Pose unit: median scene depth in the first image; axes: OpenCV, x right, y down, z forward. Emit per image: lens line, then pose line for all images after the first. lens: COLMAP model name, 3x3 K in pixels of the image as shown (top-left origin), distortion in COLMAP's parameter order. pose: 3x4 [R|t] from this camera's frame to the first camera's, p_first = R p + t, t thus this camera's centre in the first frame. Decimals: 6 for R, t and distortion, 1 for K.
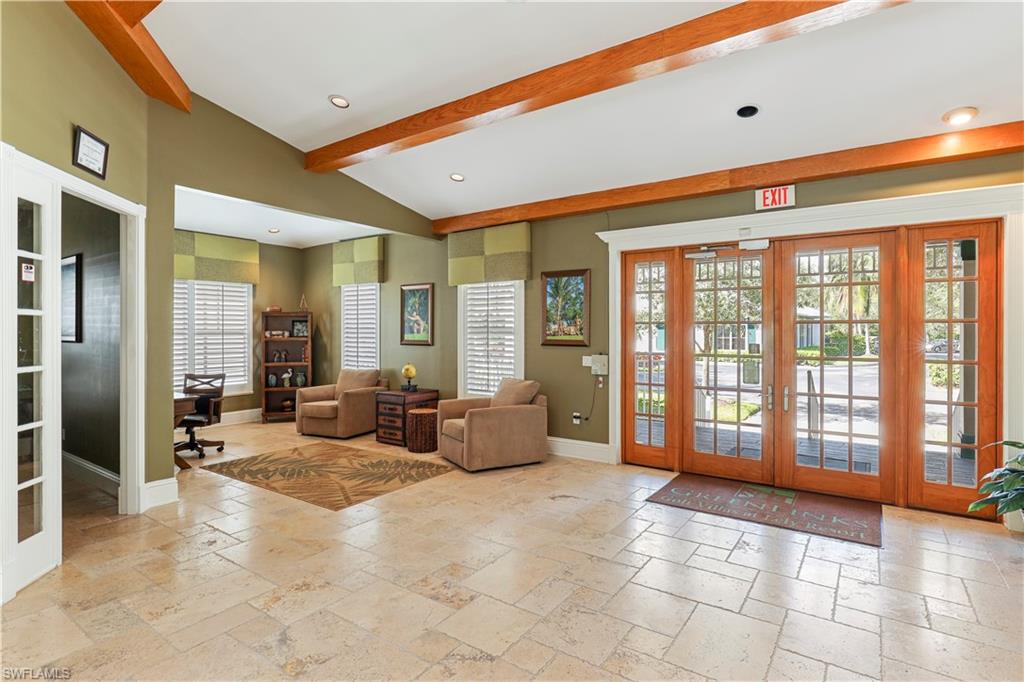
lens RADIAL K [[515.9, 0, 521.2], [0, 515.9, 322.0], [0, 0, 1]] dist [-0.000926, 0.001385]
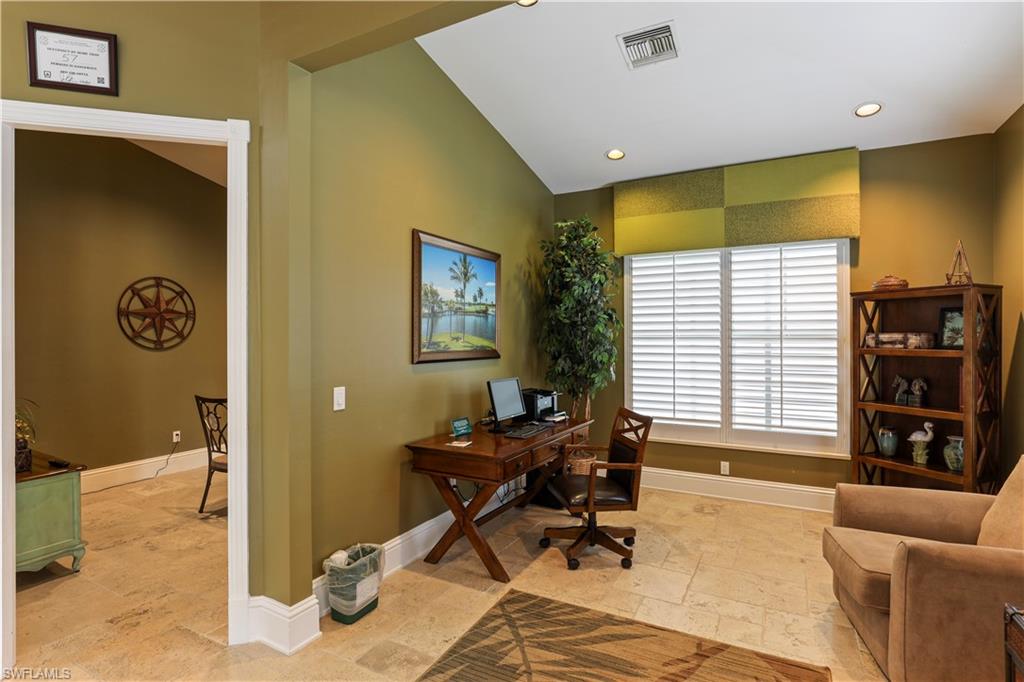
lens RADIAL K [[515.9, 0, 510.9], [0, 515.9, 336.9], [0, 0, 1]] dist [-0.000926, 0.001385]
pose [[0.091914, 0.001460, -0.995766, -0.061541], [0.021084, 0.999772, 0.003412, 0.012195], [0.995544, -0.021309, 0.091862, 0.632662]]
